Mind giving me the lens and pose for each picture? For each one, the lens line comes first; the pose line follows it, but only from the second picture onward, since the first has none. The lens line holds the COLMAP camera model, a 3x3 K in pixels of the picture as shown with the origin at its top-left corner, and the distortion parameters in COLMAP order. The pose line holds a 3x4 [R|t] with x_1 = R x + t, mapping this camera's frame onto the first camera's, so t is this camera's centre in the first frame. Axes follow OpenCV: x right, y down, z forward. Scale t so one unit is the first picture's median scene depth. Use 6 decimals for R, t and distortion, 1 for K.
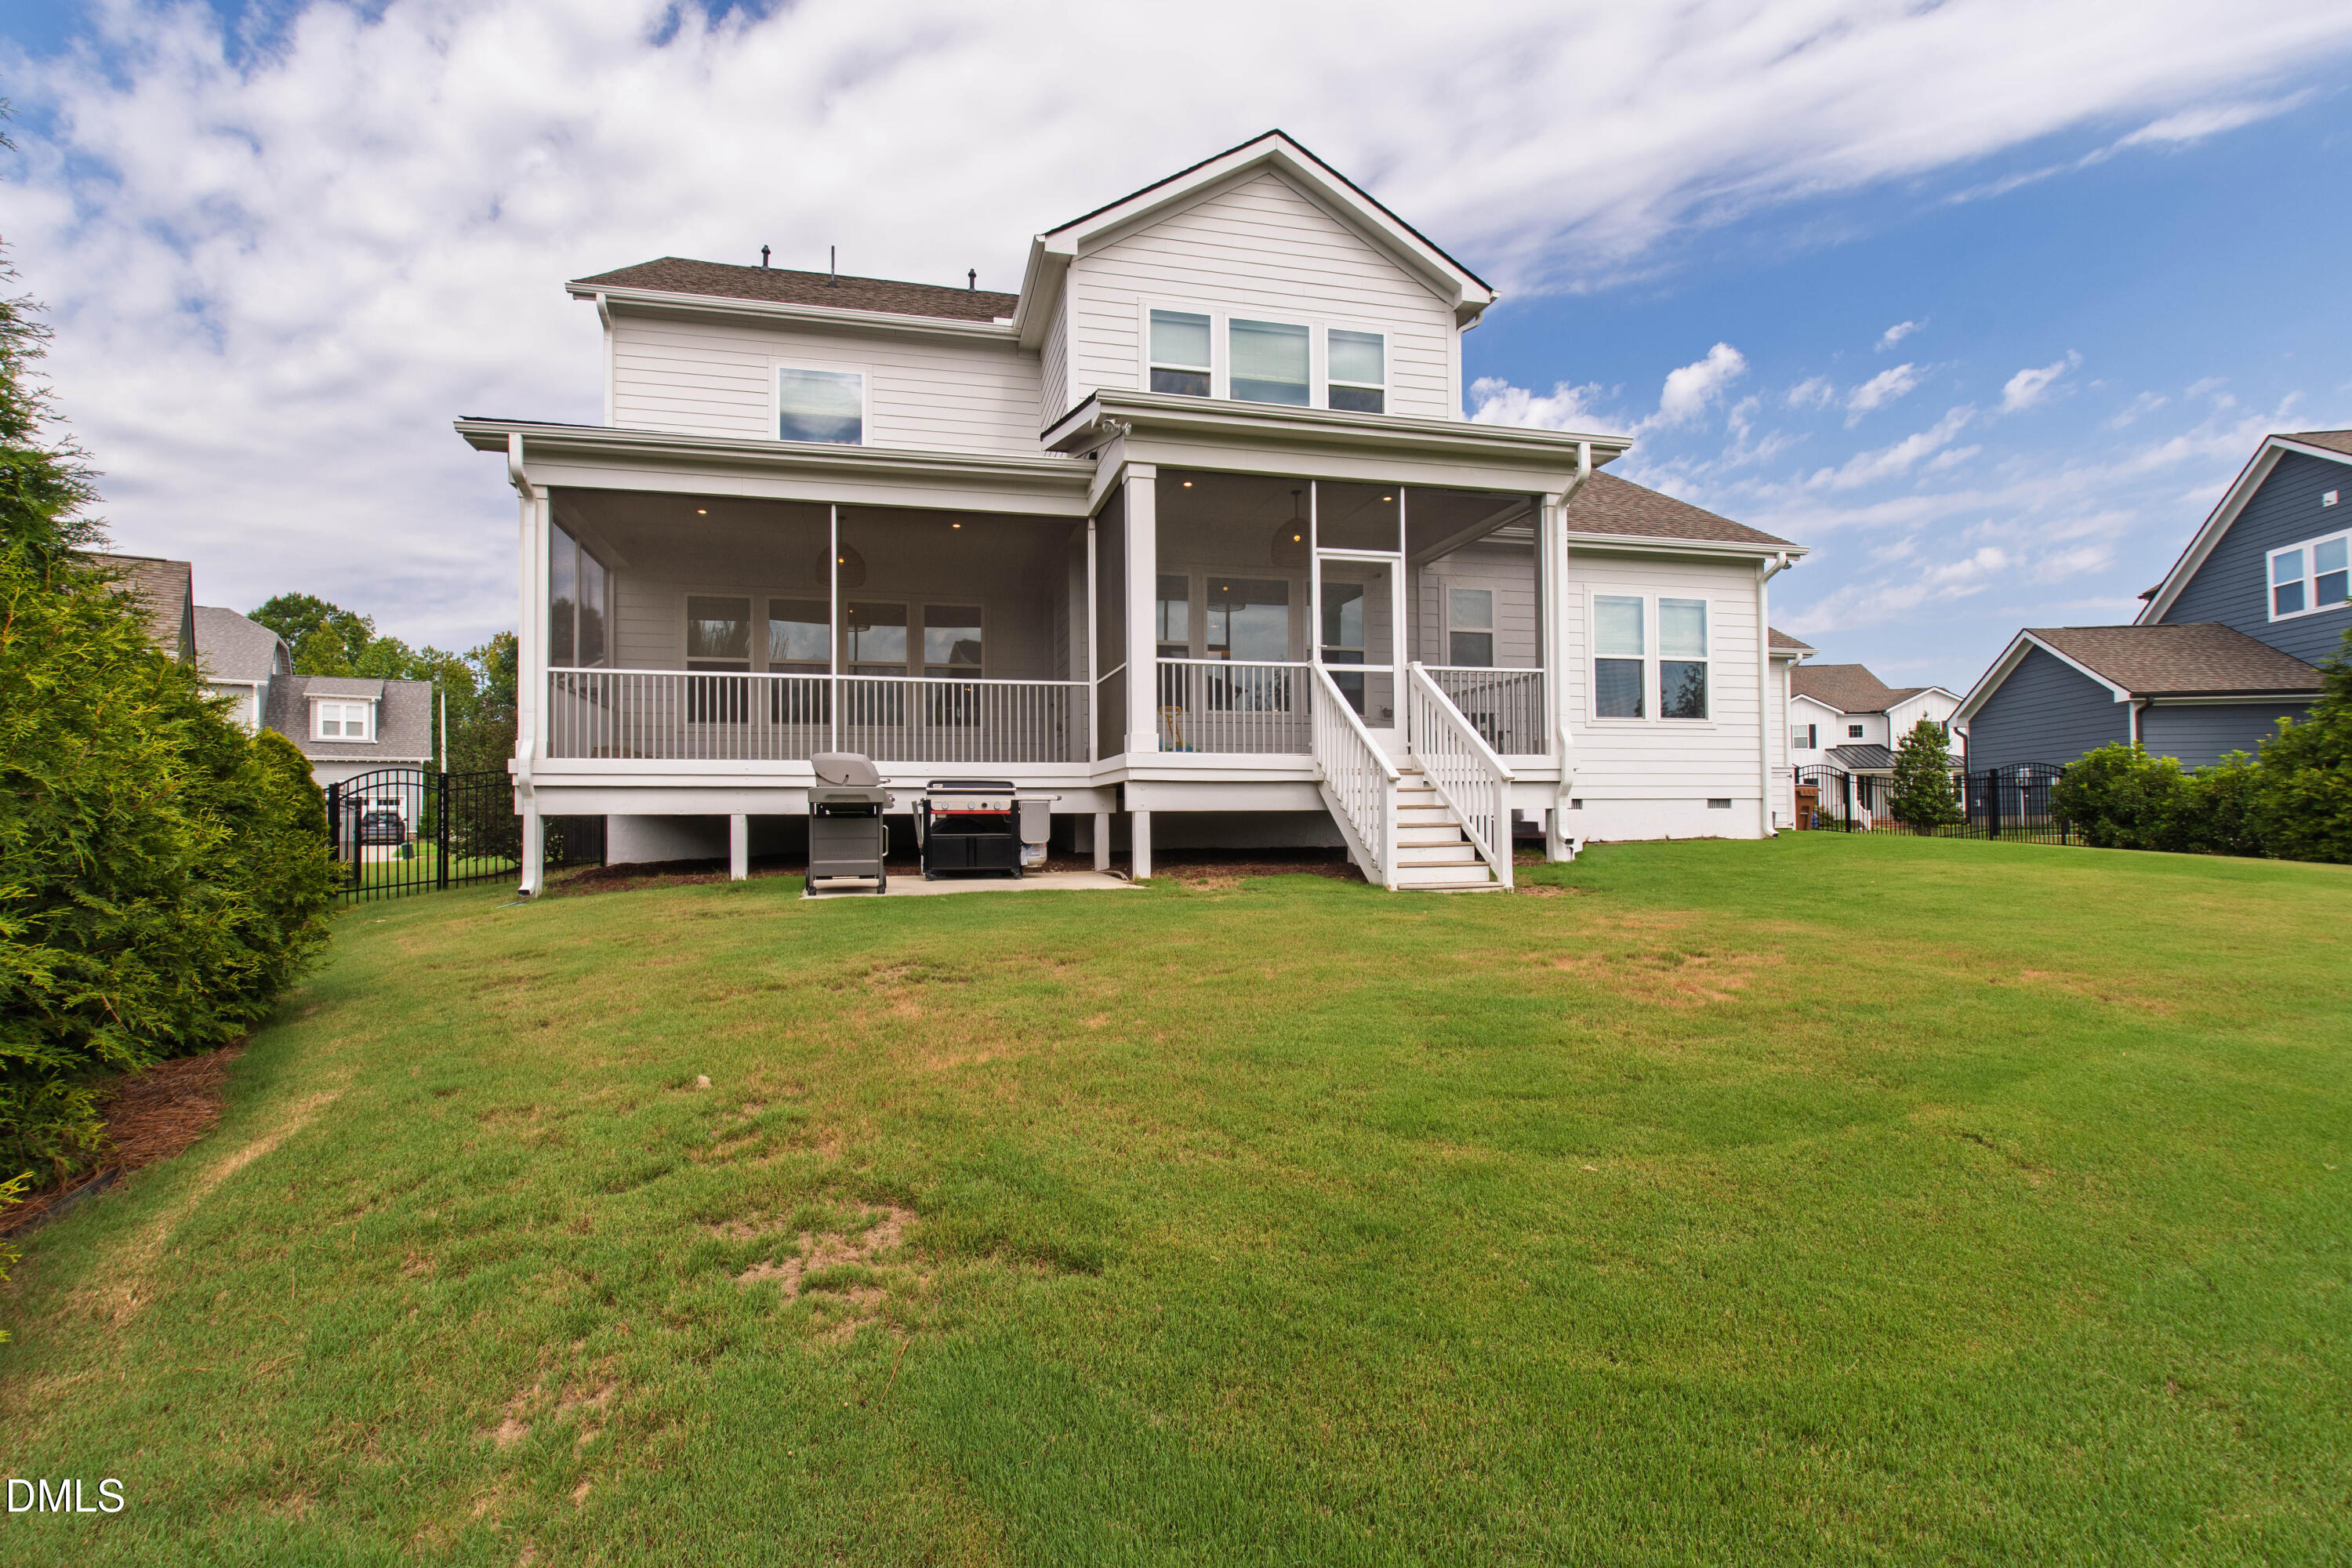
lens RADIAL K [[1033.3, 0, 1173.0], [0, 1033.3, 785.5], [0, 0, 1]] dist [-0.002224, 0.000026]
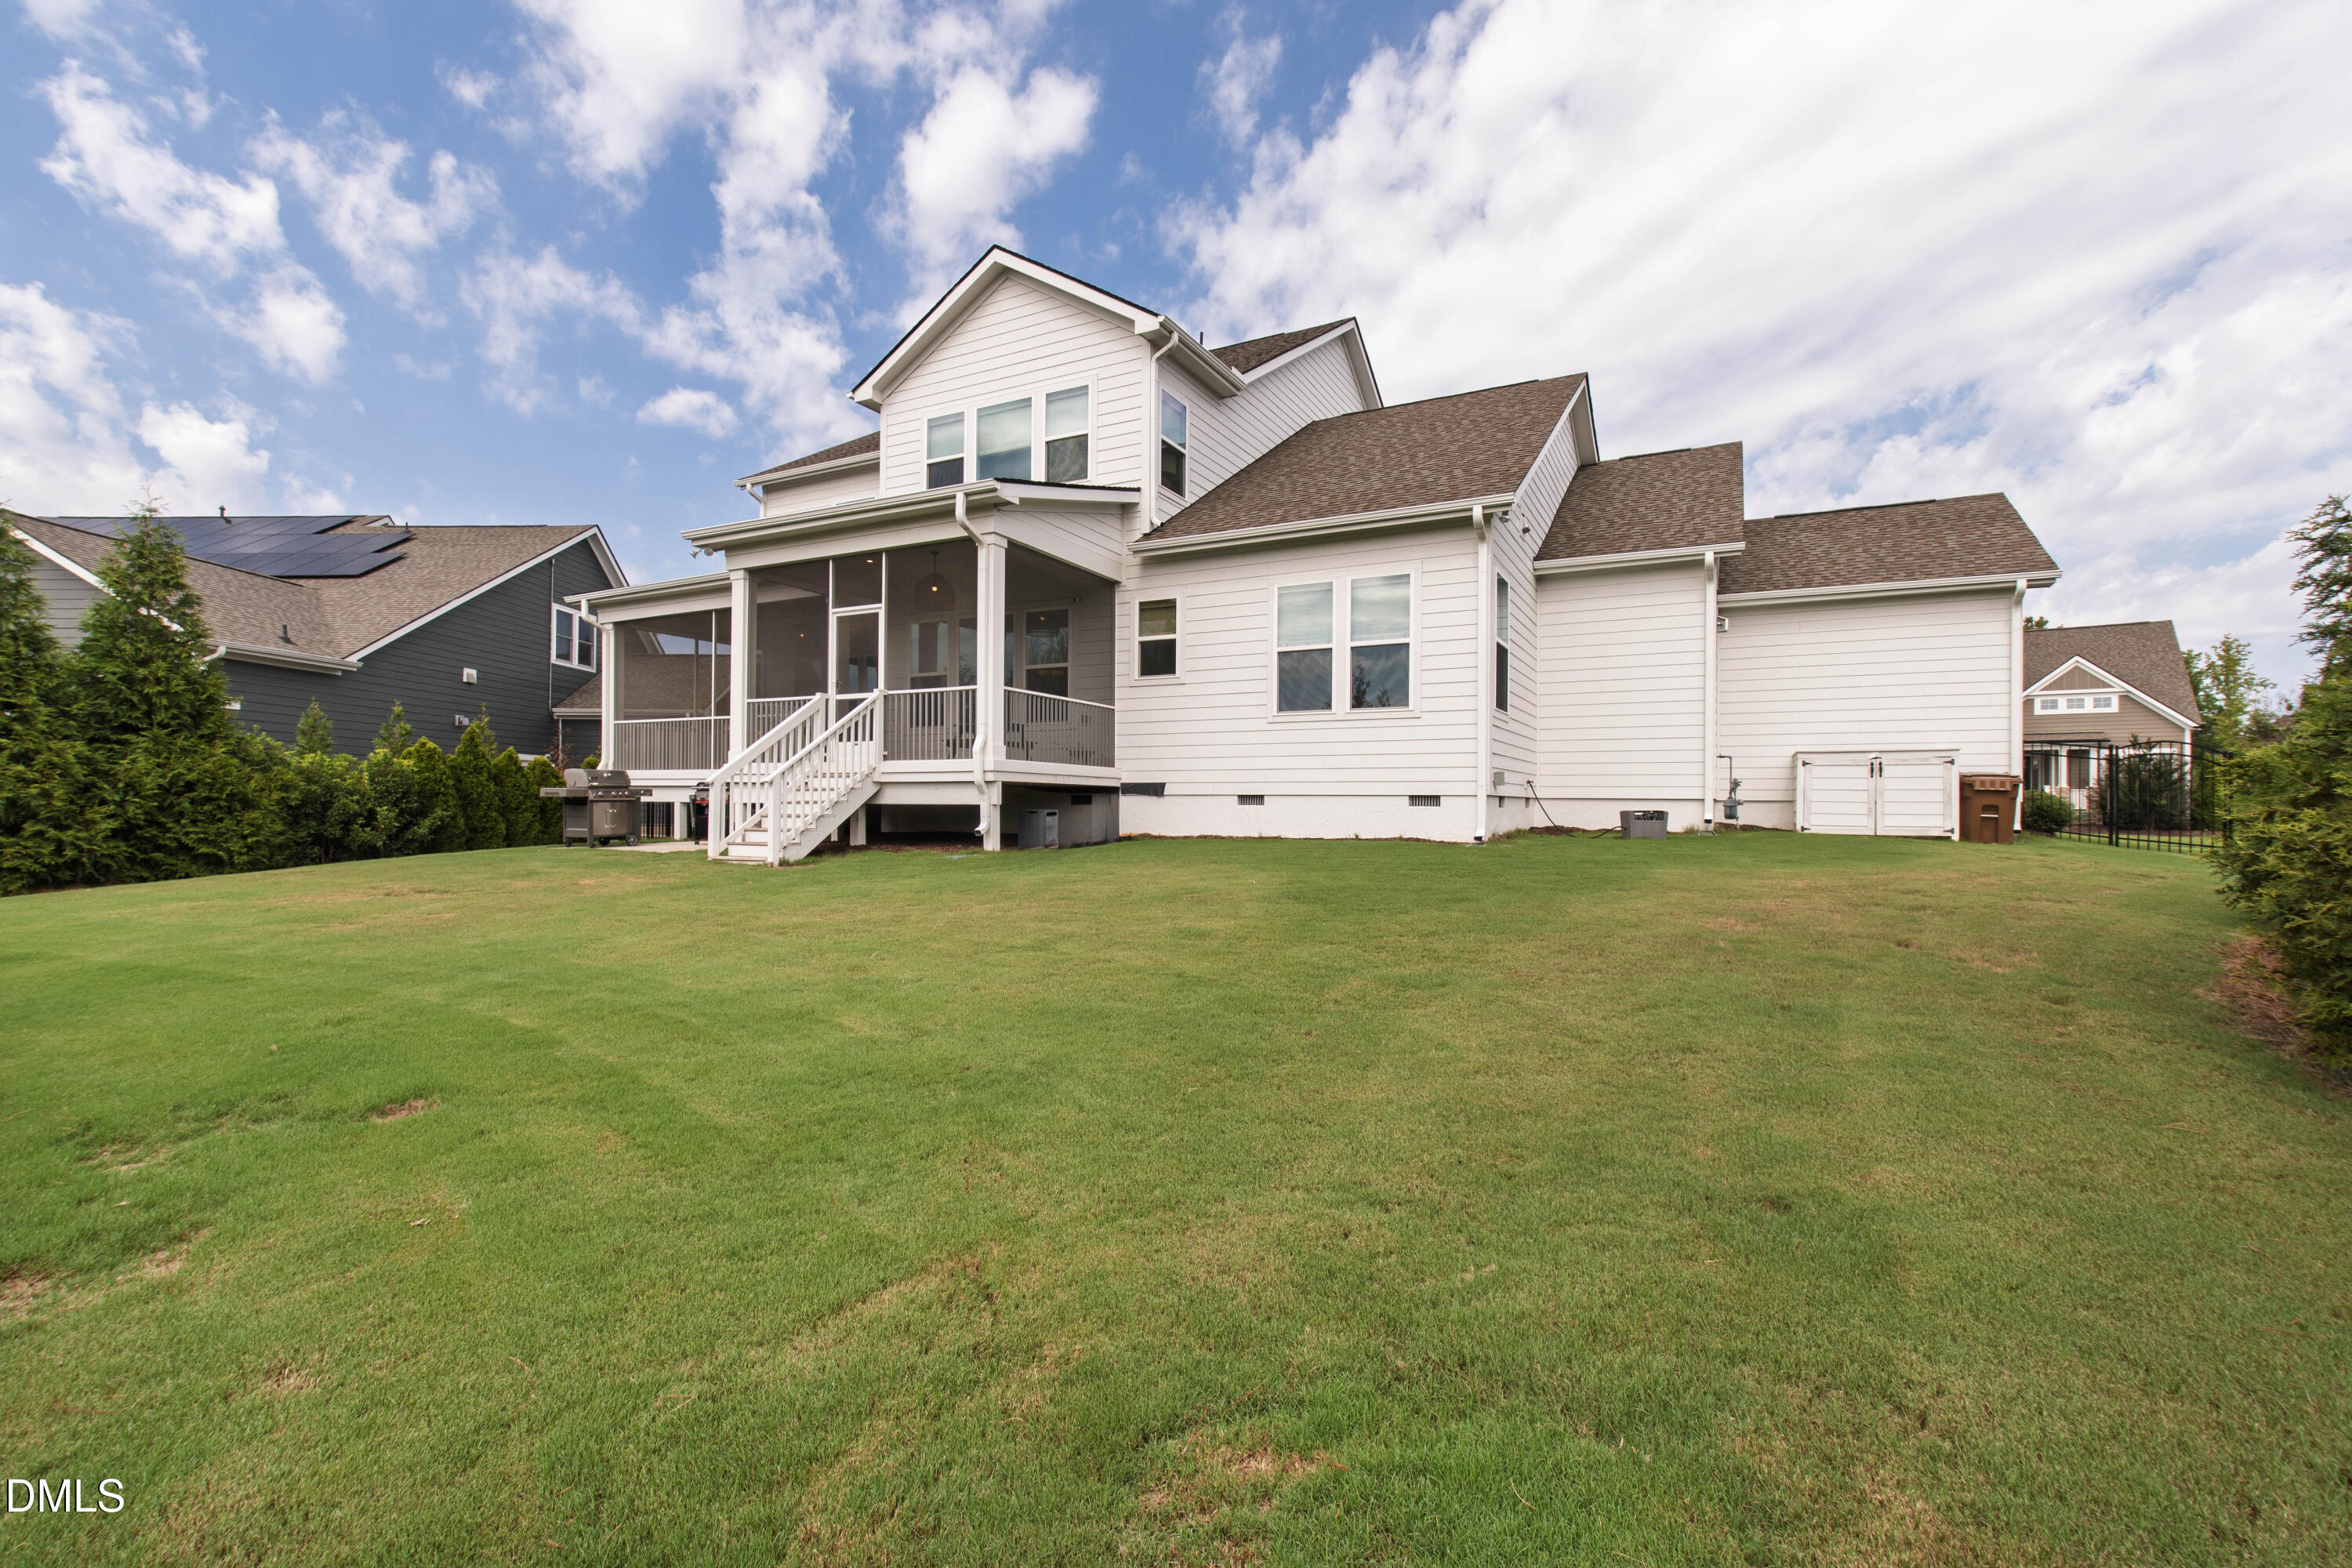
lens RADIAL K [[1033.3, 0, 1180.0], [0, 1033.3, 801.4], [0, 0, 1]] dist [-0.002224, 0.000026]
pose [[0.755212, 0.007953, -0.655432, 1.032135], [0.005855, 0.999805, 0.018877, -0.000236], [0.655455, -0.018094, 0.755018, 0.203424]]
